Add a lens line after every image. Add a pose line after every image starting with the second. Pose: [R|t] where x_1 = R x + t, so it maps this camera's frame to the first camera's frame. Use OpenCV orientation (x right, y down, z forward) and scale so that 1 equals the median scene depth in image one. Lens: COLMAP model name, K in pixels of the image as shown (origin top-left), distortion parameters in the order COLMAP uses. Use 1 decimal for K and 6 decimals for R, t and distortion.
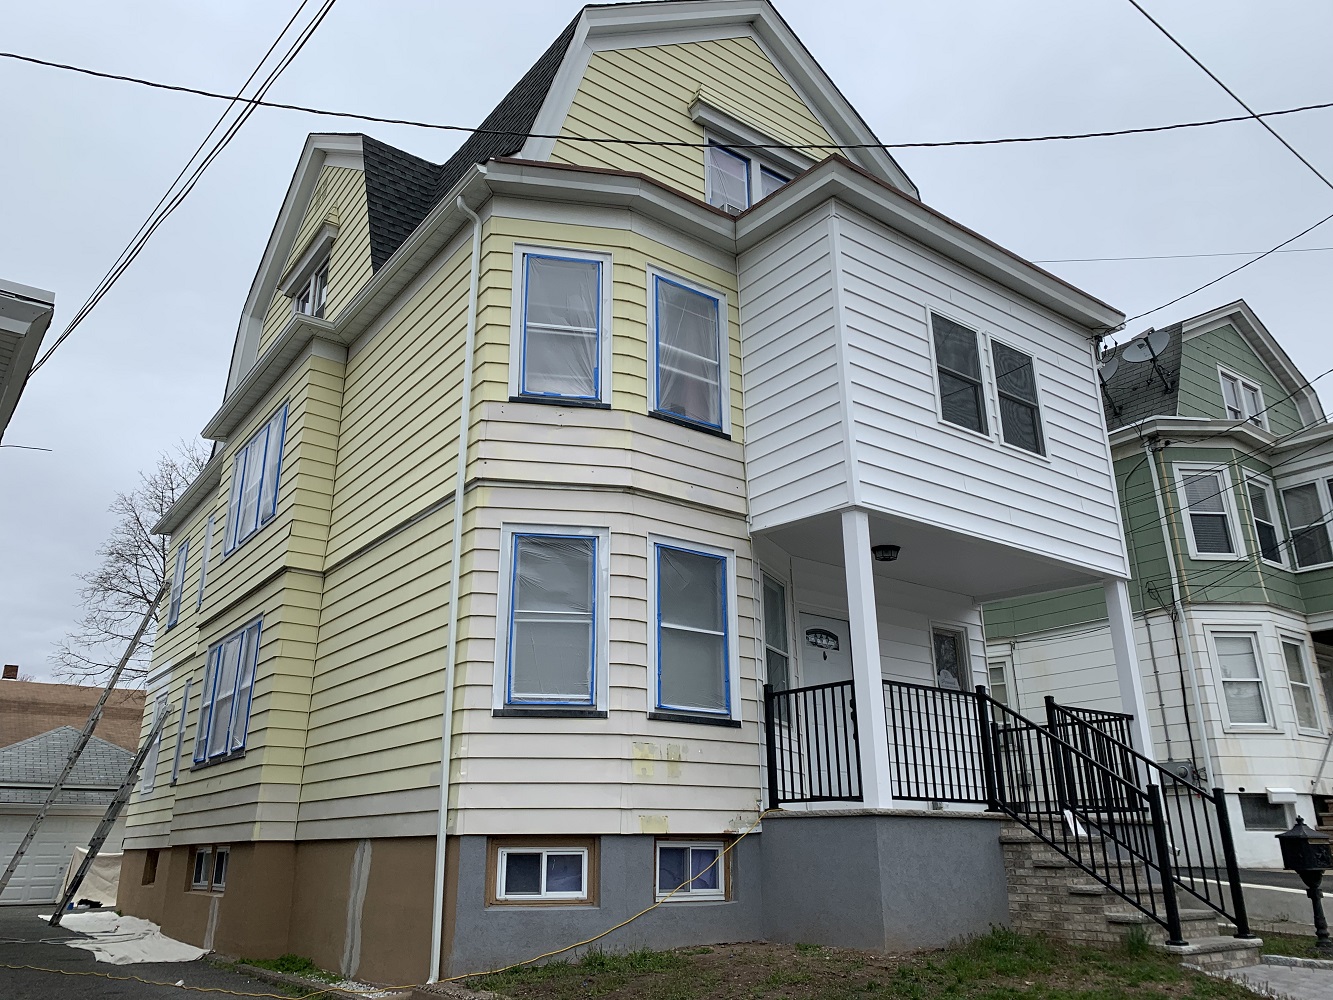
lens RADIAL K [[1009.7, 0, 661.7], [0, 1009.7, 506.2], [0, 0, 1]] dist [0.042717, -0.044065]
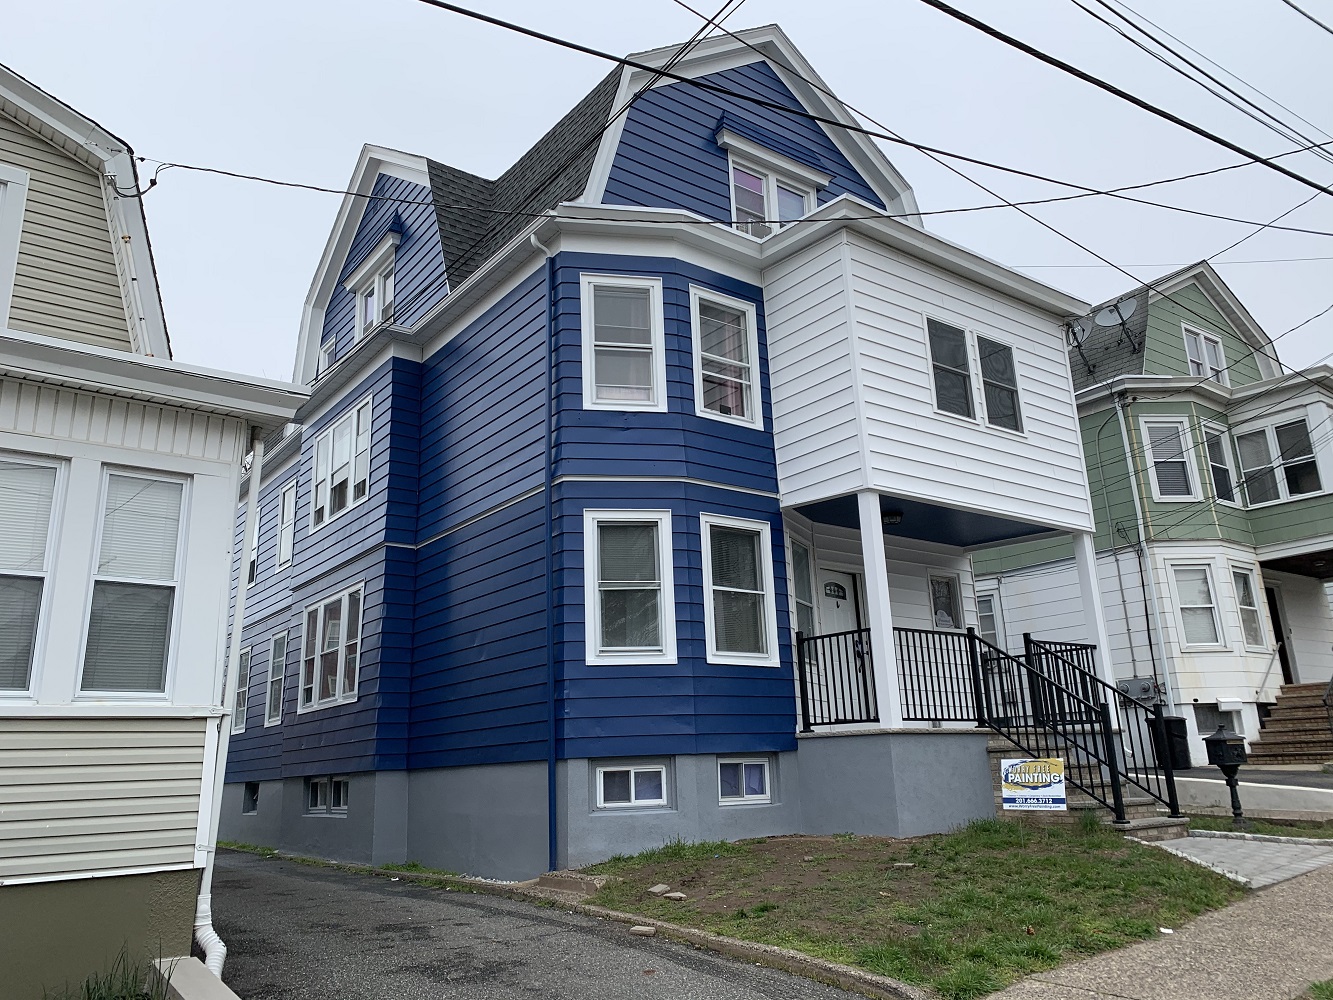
lens RADIAL K [[1009.7, 0, 671.6], [0, 1009.7, 490.9], [0, 0, 1]] dist [0.042717, -0.044065]
pose [[0.999476, -0.028193, 0.015878, -0.059758], [0.027231, 0.997953, 0.057858, -0.064546], [-0.017477, -0.057396, 0.998199, -0.199373]]
